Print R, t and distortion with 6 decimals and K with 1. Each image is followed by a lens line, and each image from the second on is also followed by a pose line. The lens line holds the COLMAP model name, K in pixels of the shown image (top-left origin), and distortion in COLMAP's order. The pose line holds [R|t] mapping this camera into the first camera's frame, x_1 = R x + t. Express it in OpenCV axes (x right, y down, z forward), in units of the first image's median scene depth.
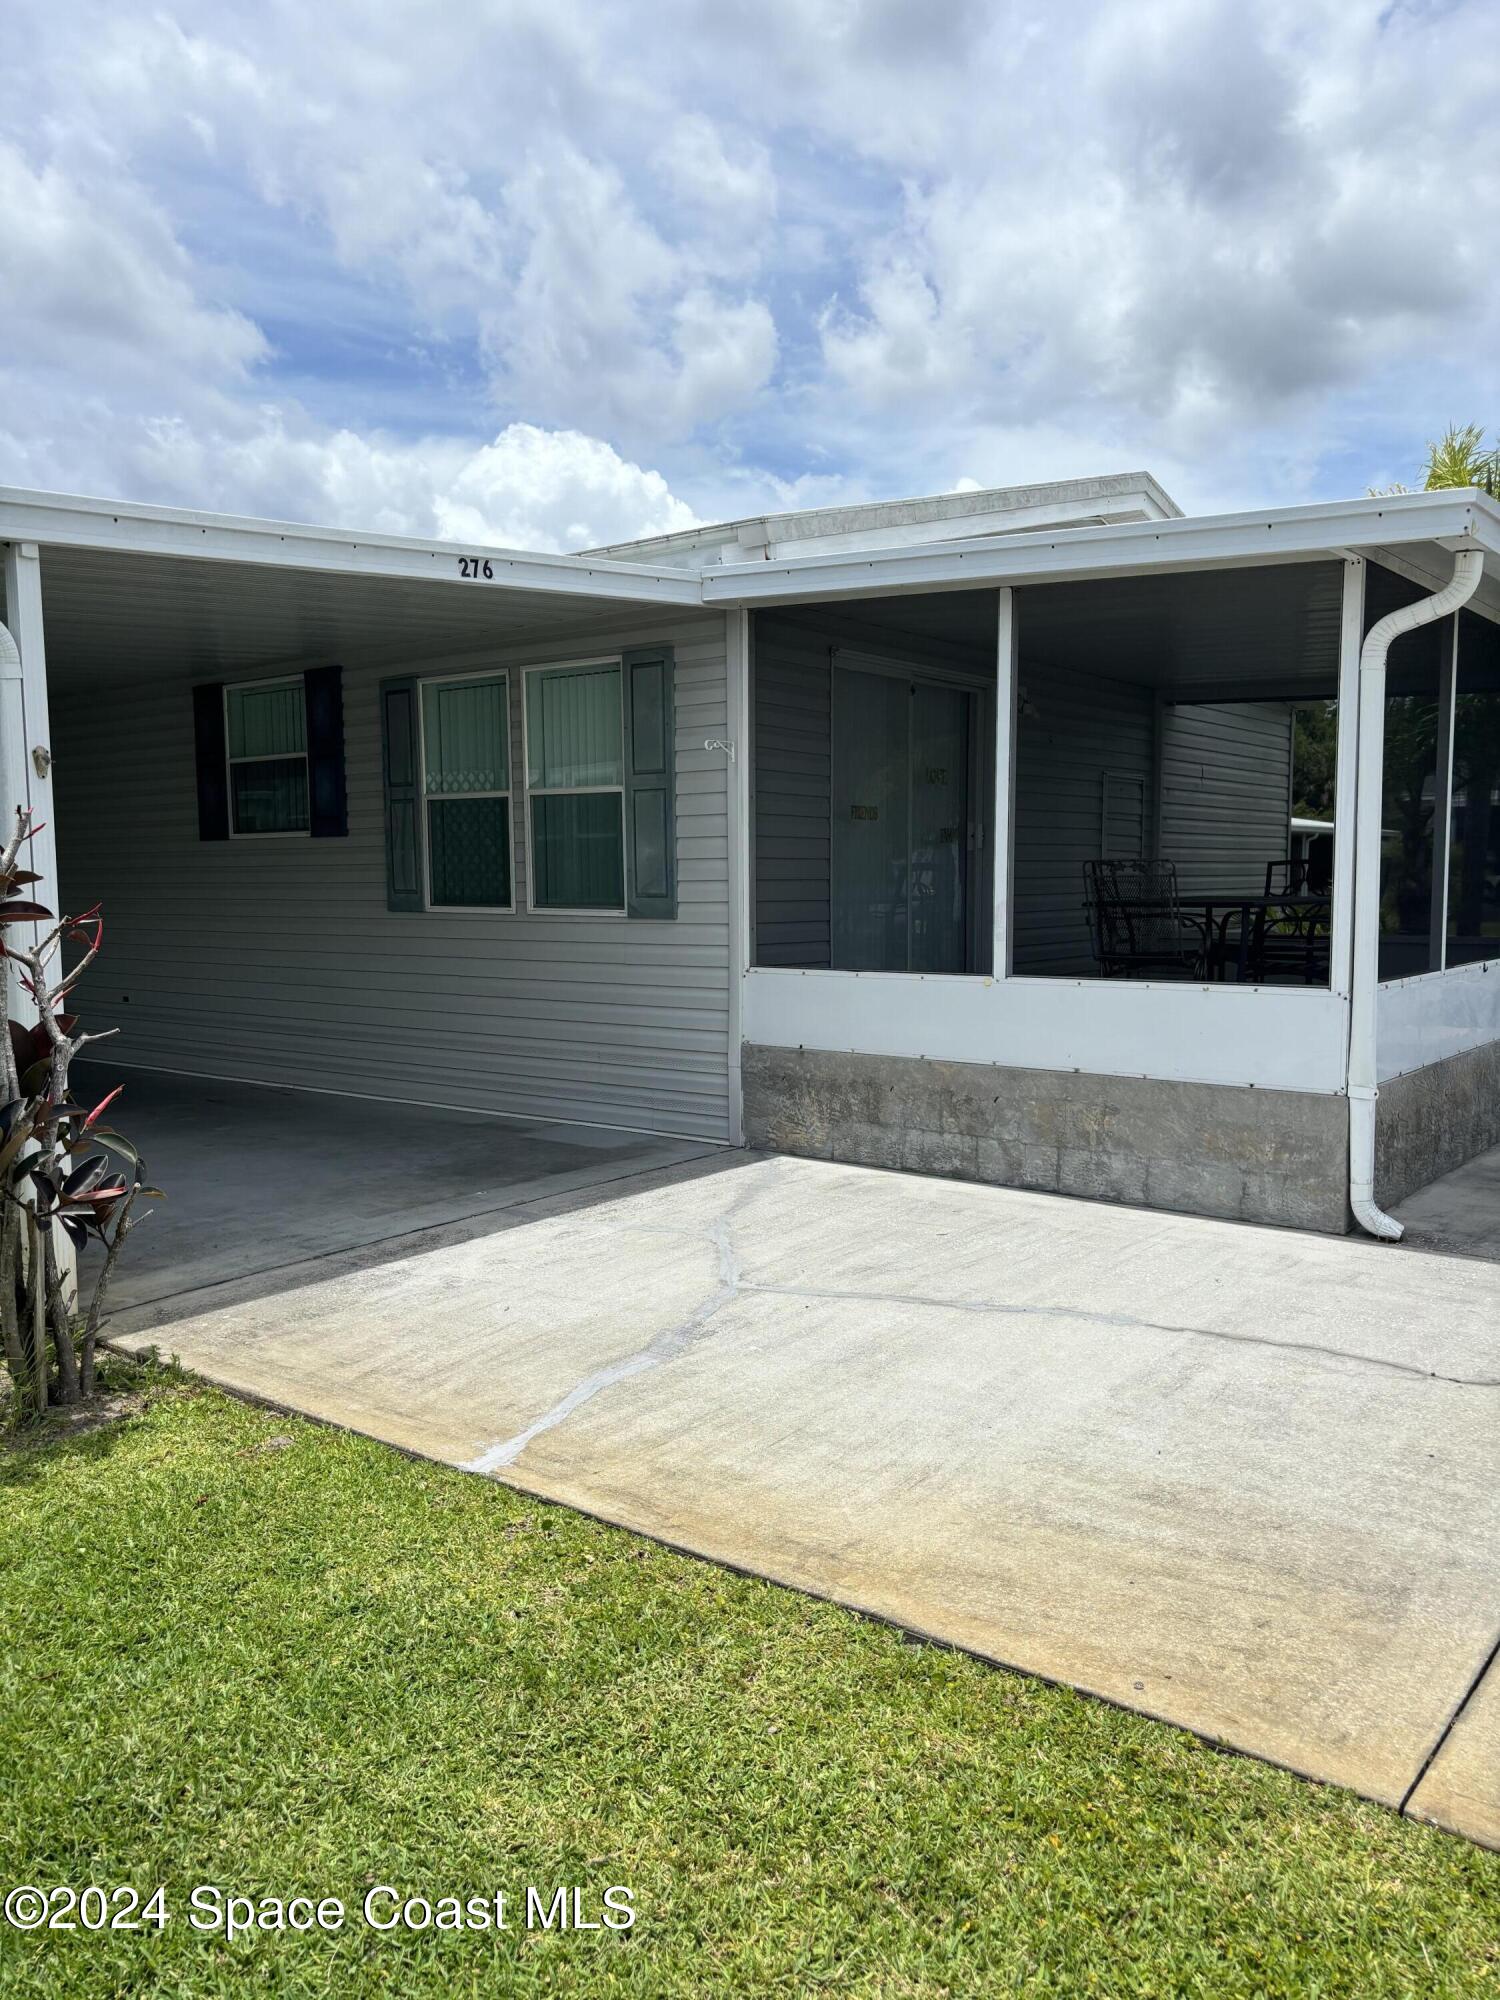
lens RADIAL K [[1481.6, 0, 750.9], [0, 1481.6, 1023.6], [0, 0, 1]] dist [0.017719, -0.005106]
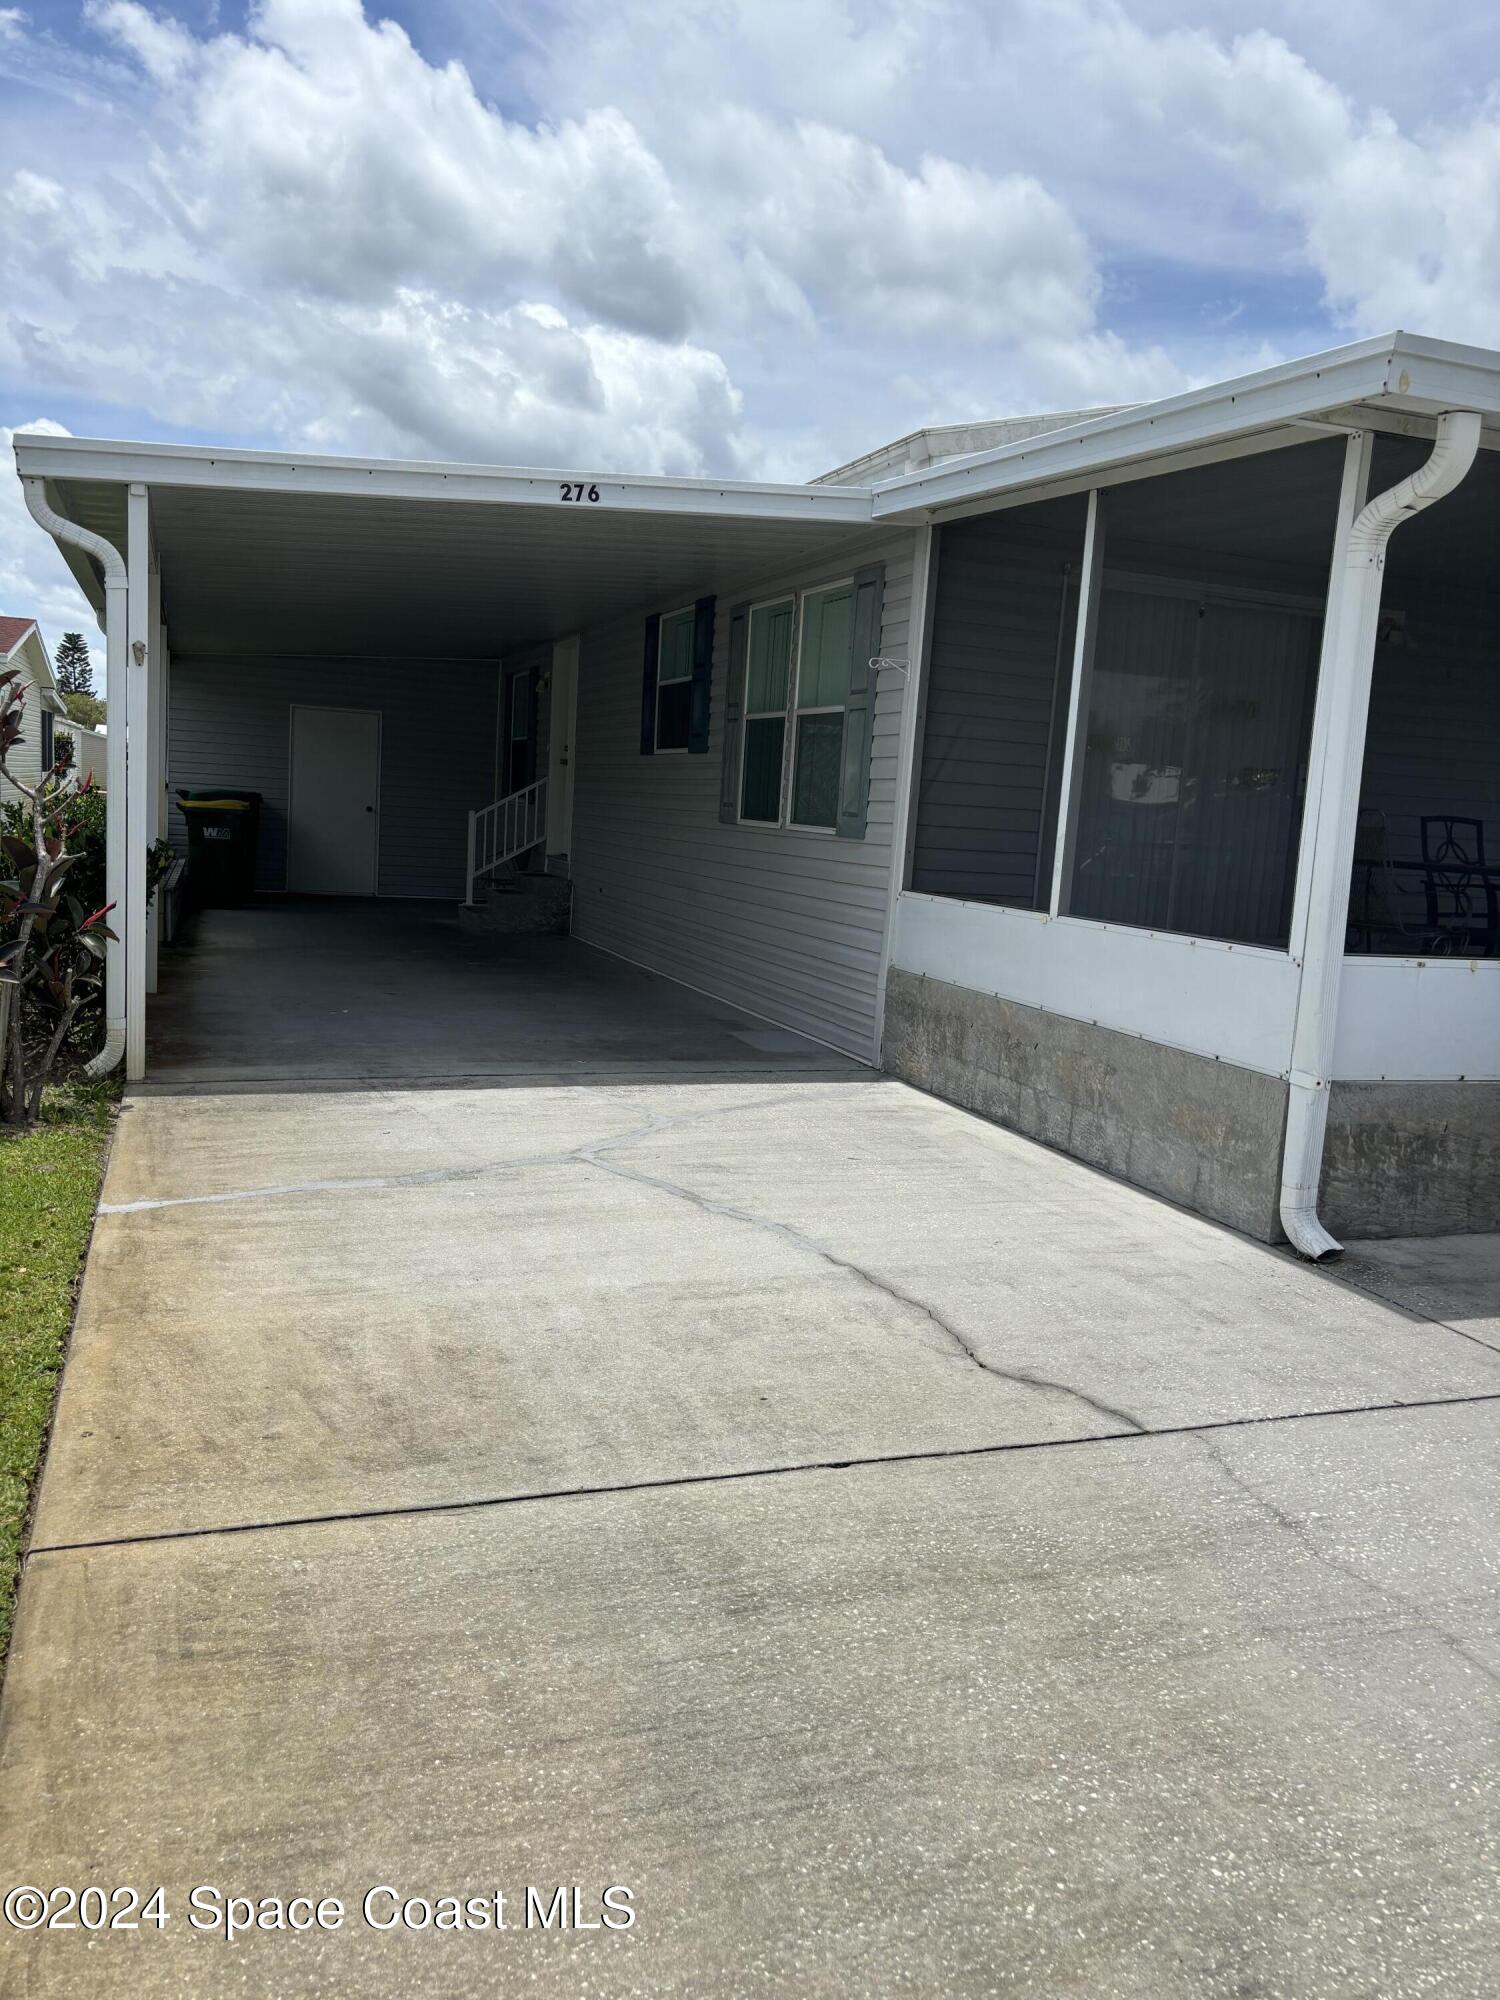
lens RADIAL K [[1480.9, 0, 750.0], [0, 1480.9, 1000.0], [0, 0, 1]] dist [0.079746, -0.171454]
pose [[0.854004, 0.126566, -0.504636, 0.560303], [-0.120139, 0.991718, 0.045416, 0.002150], [0.506205, 0.021841, 0.862137, 0.121858]]
